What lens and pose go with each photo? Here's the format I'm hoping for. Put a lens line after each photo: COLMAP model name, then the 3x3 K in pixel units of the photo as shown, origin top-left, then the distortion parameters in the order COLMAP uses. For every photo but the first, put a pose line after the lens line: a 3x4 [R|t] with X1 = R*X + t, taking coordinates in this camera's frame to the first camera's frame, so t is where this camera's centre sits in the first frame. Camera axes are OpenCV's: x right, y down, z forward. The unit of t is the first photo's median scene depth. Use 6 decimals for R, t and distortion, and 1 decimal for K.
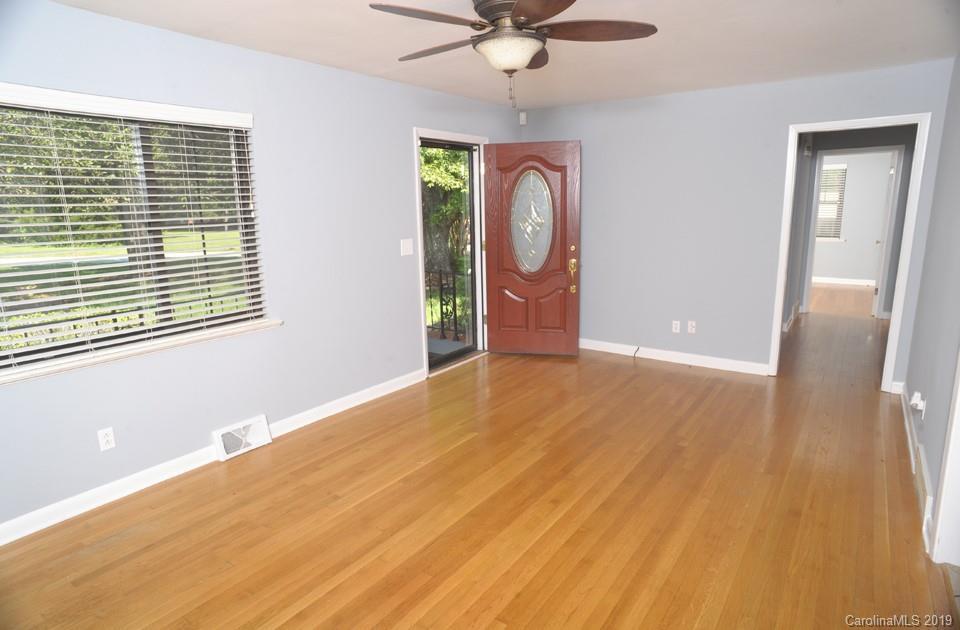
lens RADIAL K [[548.0, 0, 480.0], [0, 548.0, 315.0], [0, 0, 1]] dist [-0.103188, 0.069507]
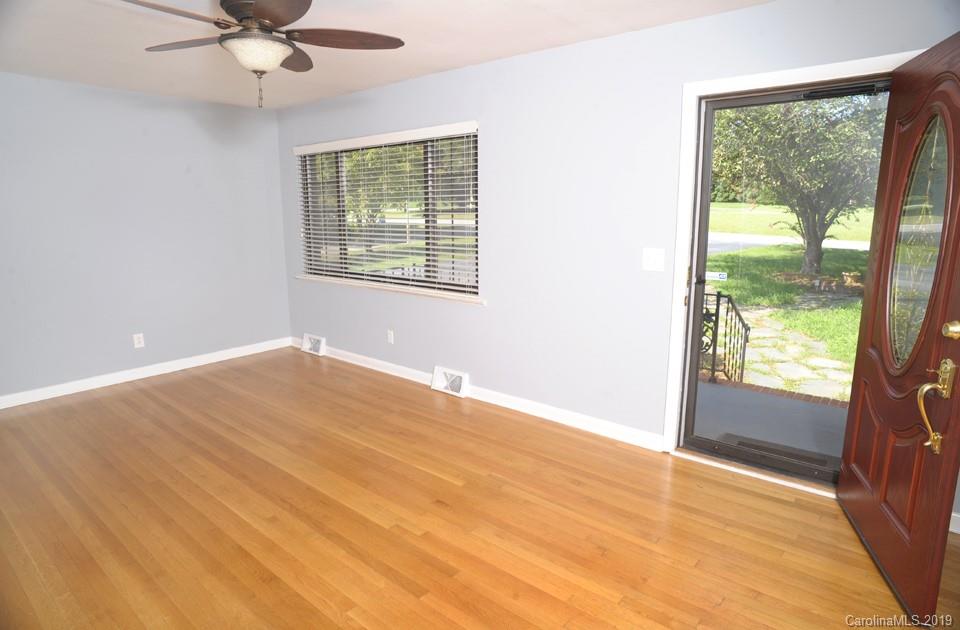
lens RADIAL K [[548.0, 0, 480.0], [0, 548.0, 315.0], [0, 0, 1]] dist [-0.103188, 0.069507]
pose [[-0.070549, 0.215011, -0.974060, 0.846396], [-0.190593, 0.955597, 0.224740, -0.245755], [0.979131, 0.201504, -0.026437, 1.169985]]
